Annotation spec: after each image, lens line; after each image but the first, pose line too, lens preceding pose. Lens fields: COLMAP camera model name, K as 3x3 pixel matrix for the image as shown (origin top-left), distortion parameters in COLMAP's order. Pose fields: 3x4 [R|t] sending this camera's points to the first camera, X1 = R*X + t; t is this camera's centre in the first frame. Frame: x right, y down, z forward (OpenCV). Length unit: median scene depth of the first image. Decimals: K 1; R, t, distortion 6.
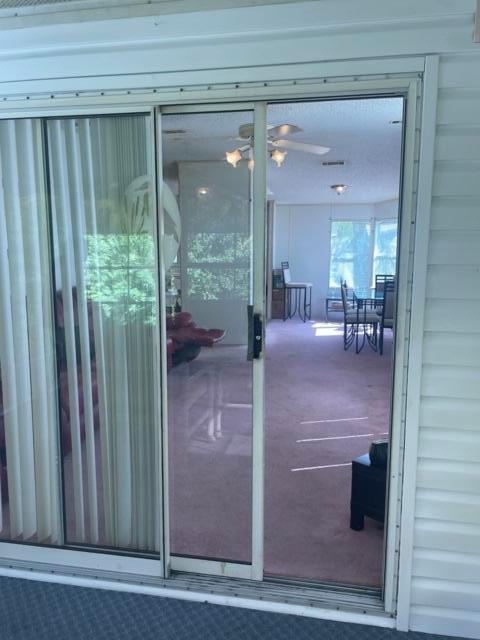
lens RADIAL K [[497.0, 0, 240.0], [0, 497.0, 320.0], [0, 0, 1]] dist [0.069923, -0.001518]
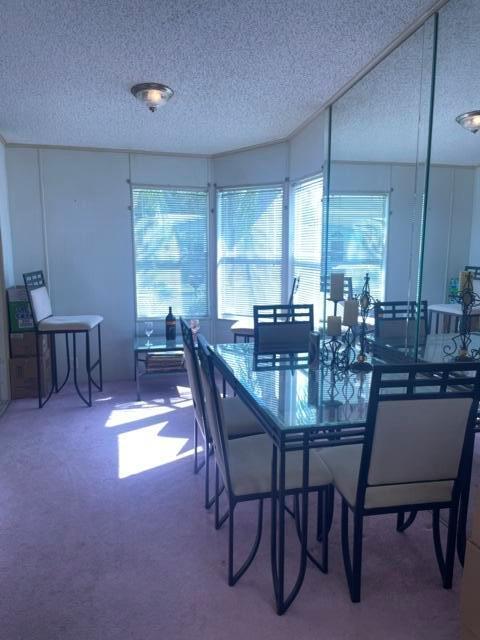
lens RADIAL K [[497.0, 0, 240.0], [0, 497.0, 320.0], [0, 0, 1]] dist [0.069923, -0.001518]
pose [[0.913422, -0.064387, 0.401889, 0.076140], [0.056982, 0.997913, 0.030368, -0.078076], [-0.403006, -0.004838, 0.915185, 0.525444]]
